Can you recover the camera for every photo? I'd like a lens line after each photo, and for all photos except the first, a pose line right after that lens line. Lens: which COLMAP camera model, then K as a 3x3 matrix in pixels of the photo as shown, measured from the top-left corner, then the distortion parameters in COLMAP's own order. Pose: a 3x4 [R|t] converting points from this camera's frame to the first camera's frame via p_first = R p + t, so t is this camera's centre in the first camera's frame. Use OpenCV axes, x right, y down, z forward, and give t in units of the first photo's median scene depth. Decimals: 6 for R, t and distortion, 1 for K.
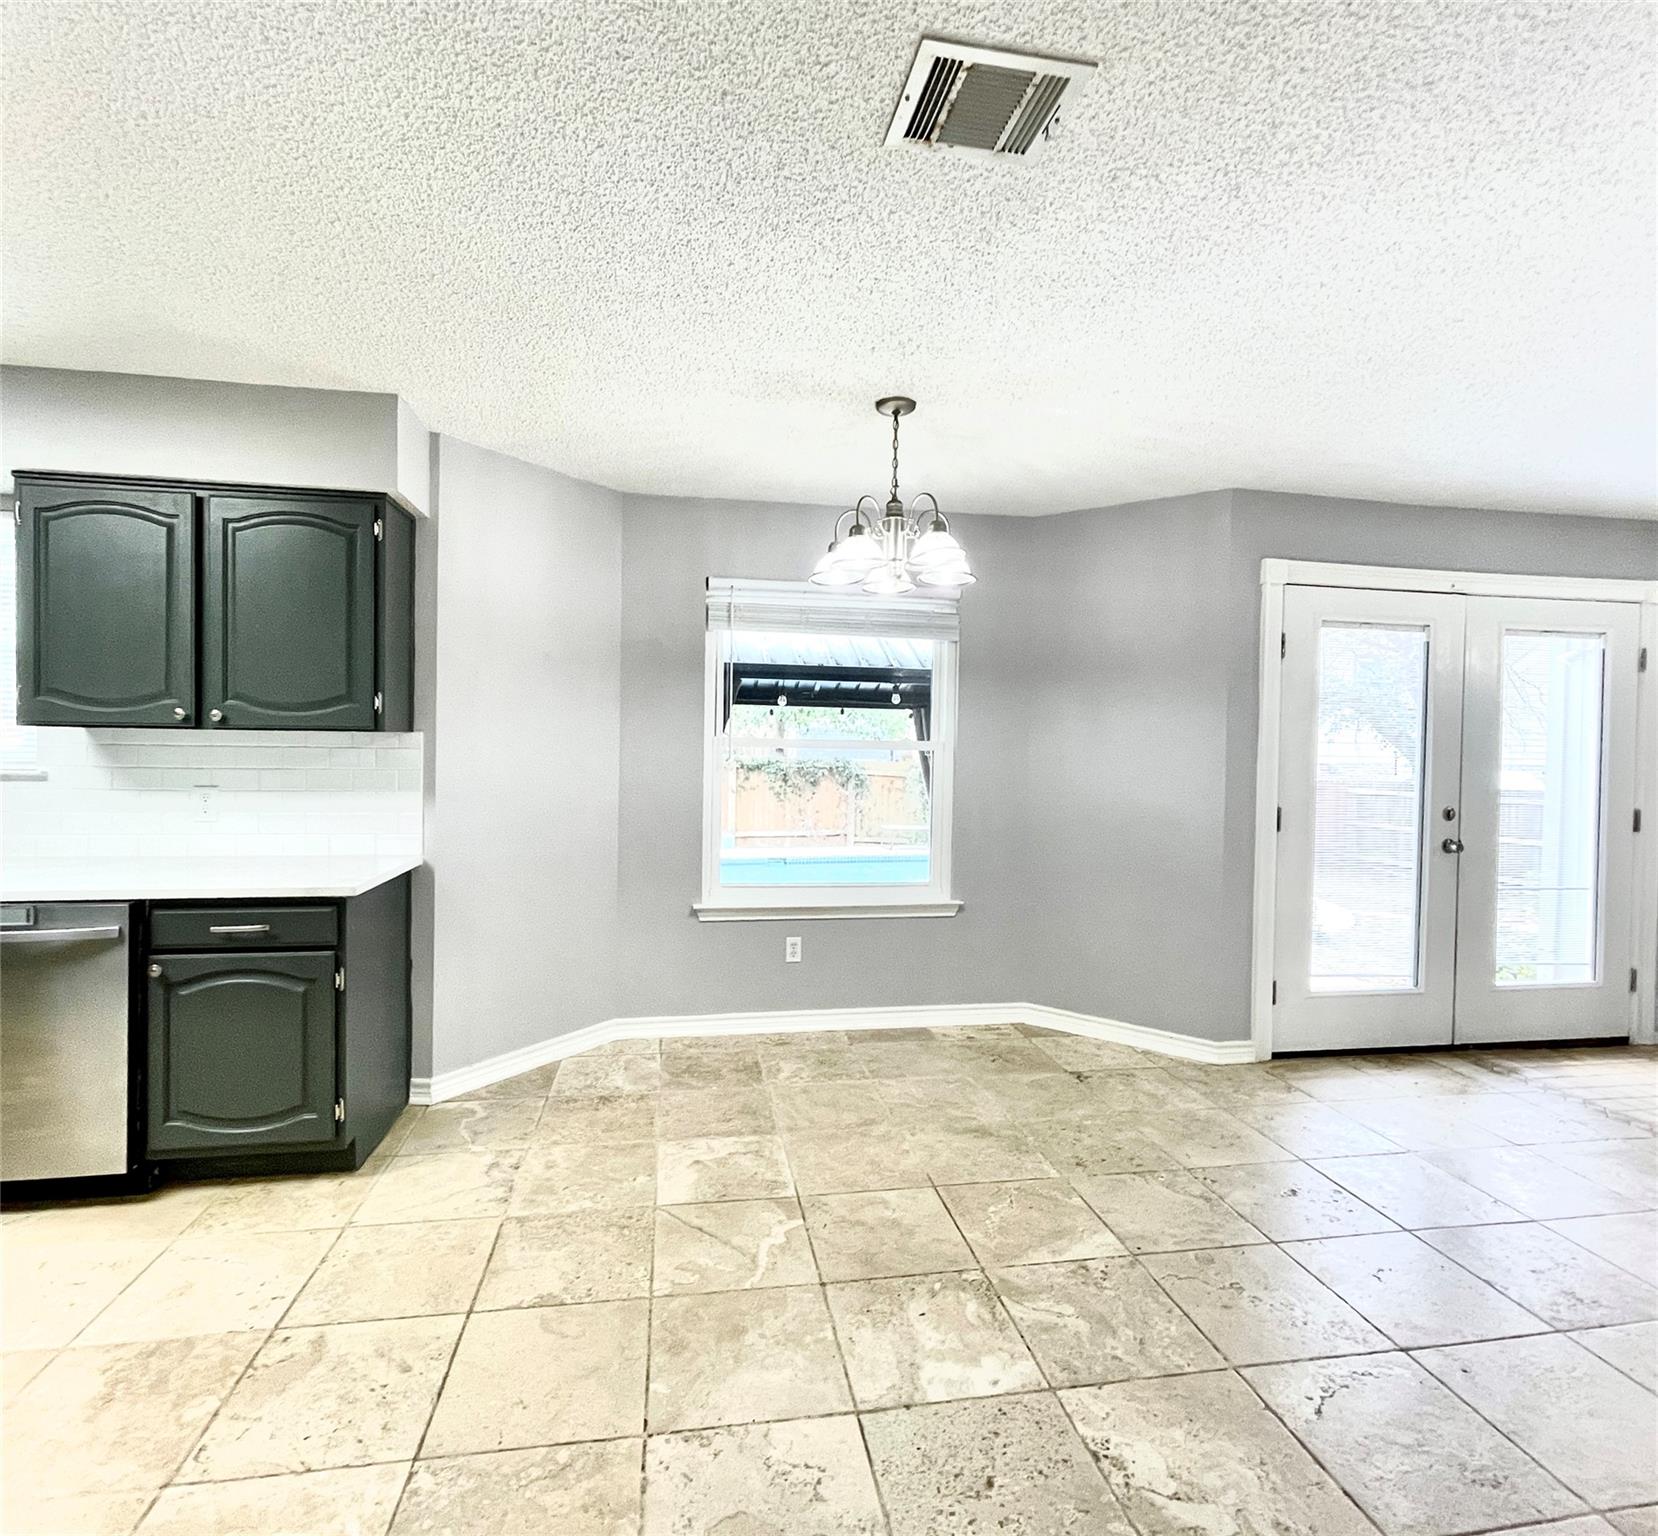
lens RADIAL K [[849.9, 0, 818.8], [0, 849.9, 756.5], [0, 0, 1]] dist [0.001361, 0.002442]
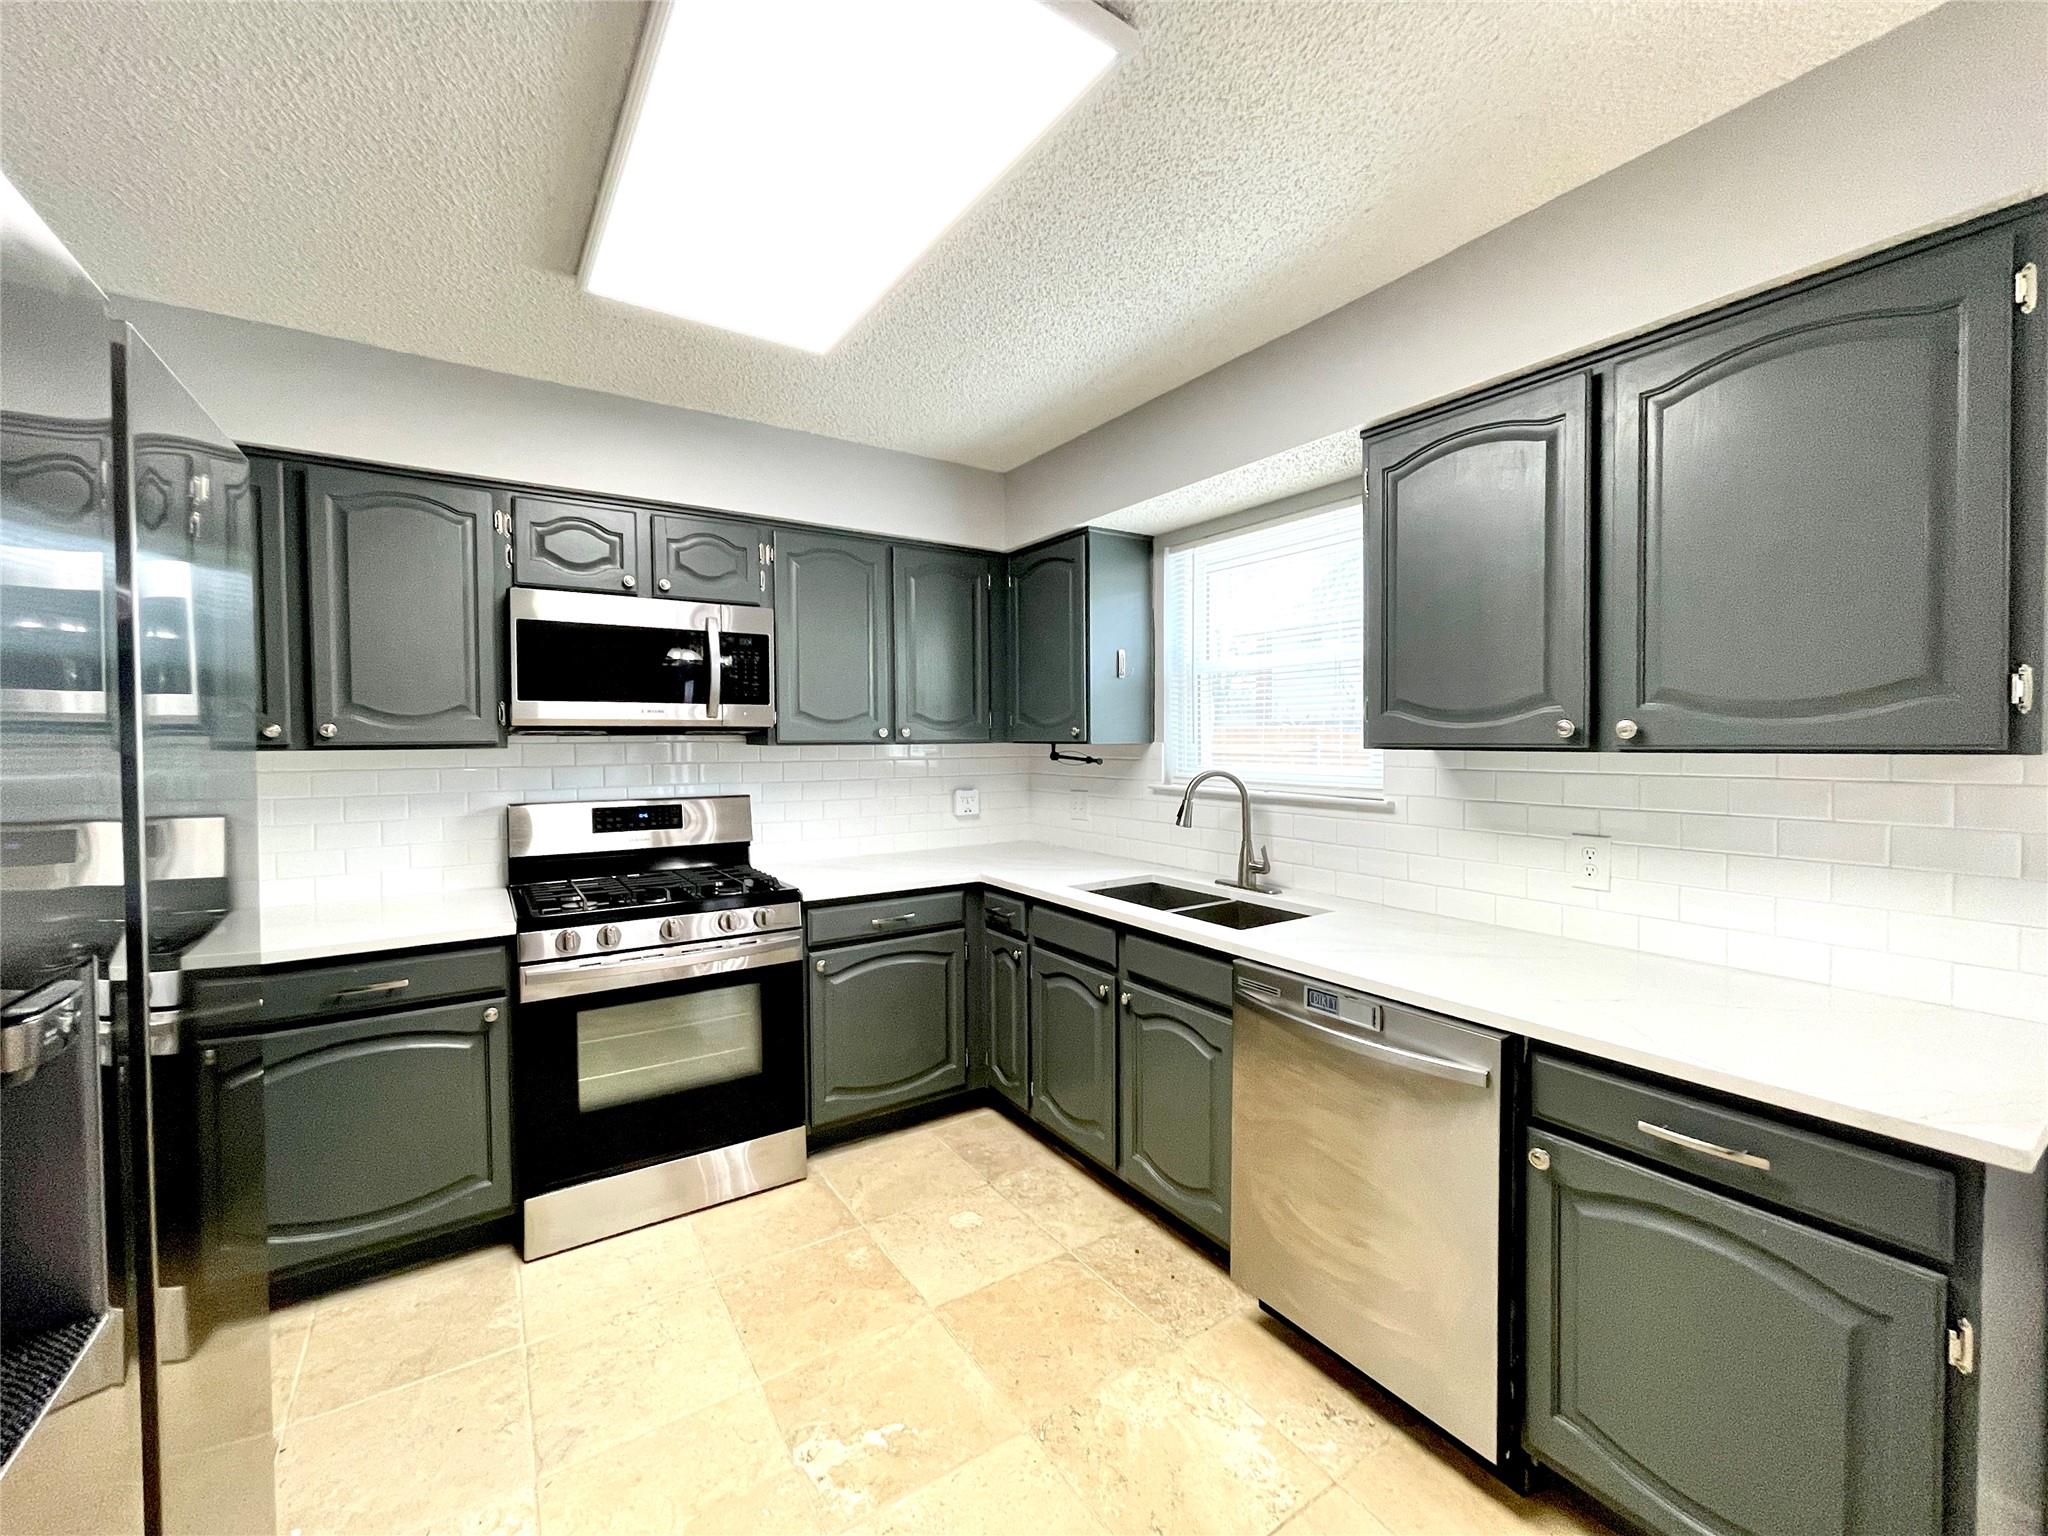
lens RADIAL K [[826.4, 0, 998.3], [0, 826.4, 758.0], [0, 0, 1]] dist [0.000204, -0.000166]
pose [[0.383192, 0.006091, -0.923649, -0.366404], [-0.000161, 0.999979, 0.006528, -0.034197], [0.923669, -0.002353, 0.383185, 0.399347]]
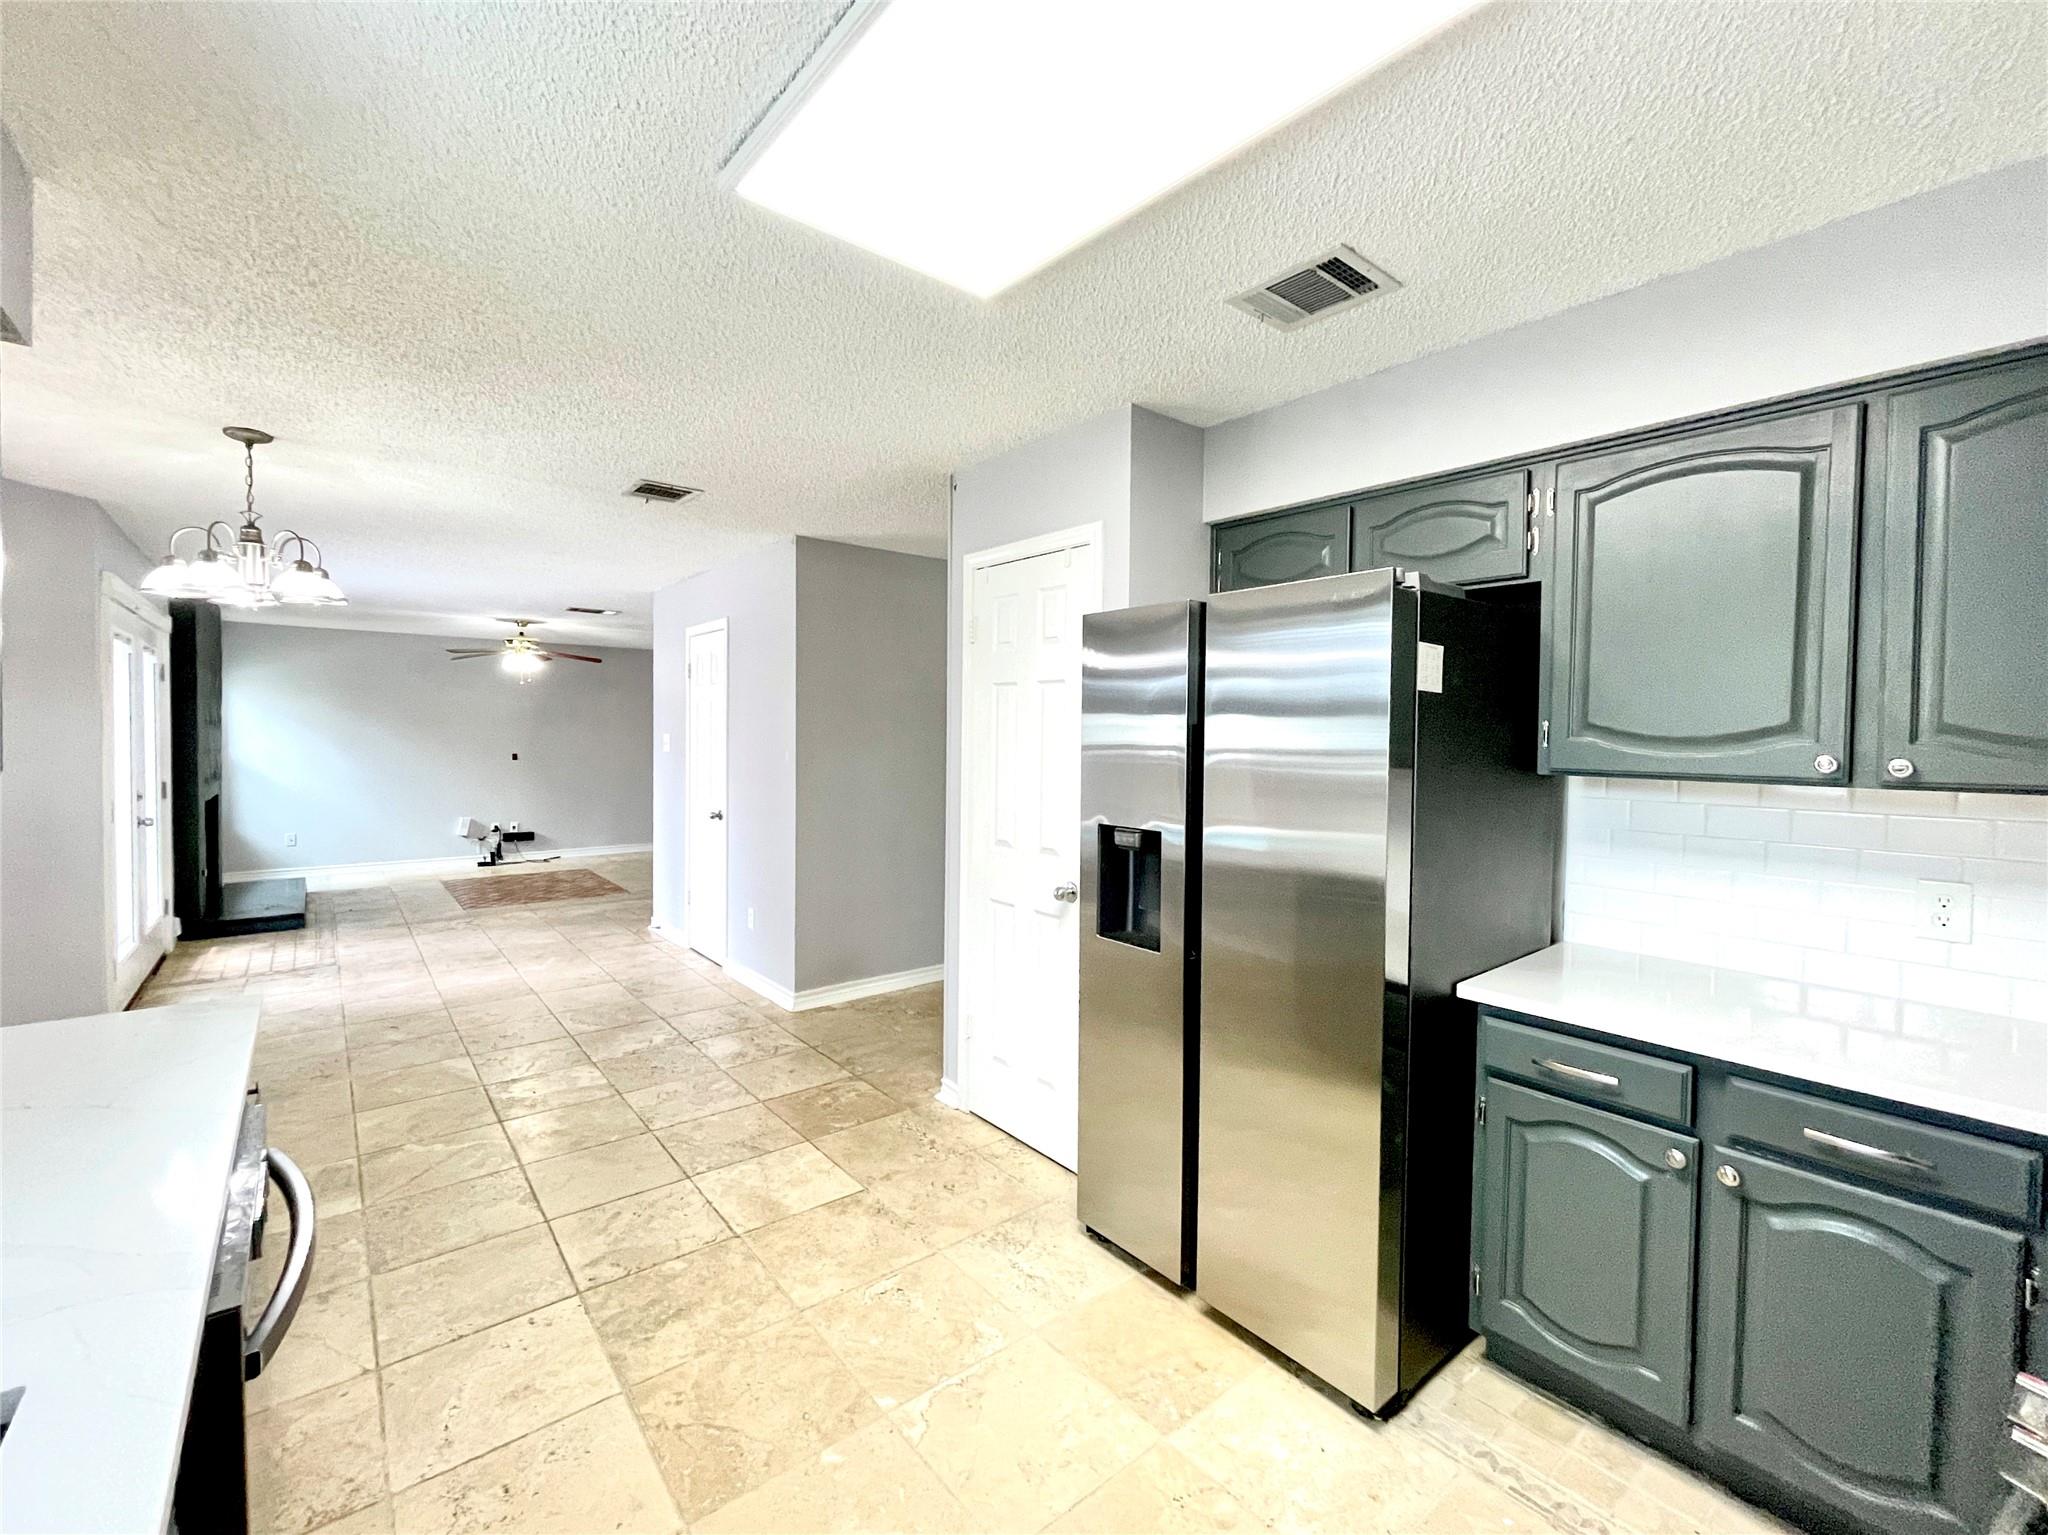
lens RADIAL K [[888.1, 0, 1025.2], [0, 888.1, 761.1], [0, 0, 1]] dist [-0.011263, 0.000025]
pose [[-0.504859, -0.048026, 0.861865, -1.388342], [-0.013472, 0.998768, 0.047763, -0.077679], [-0.863097, 0.012502, -0.504884, 0.771576]]
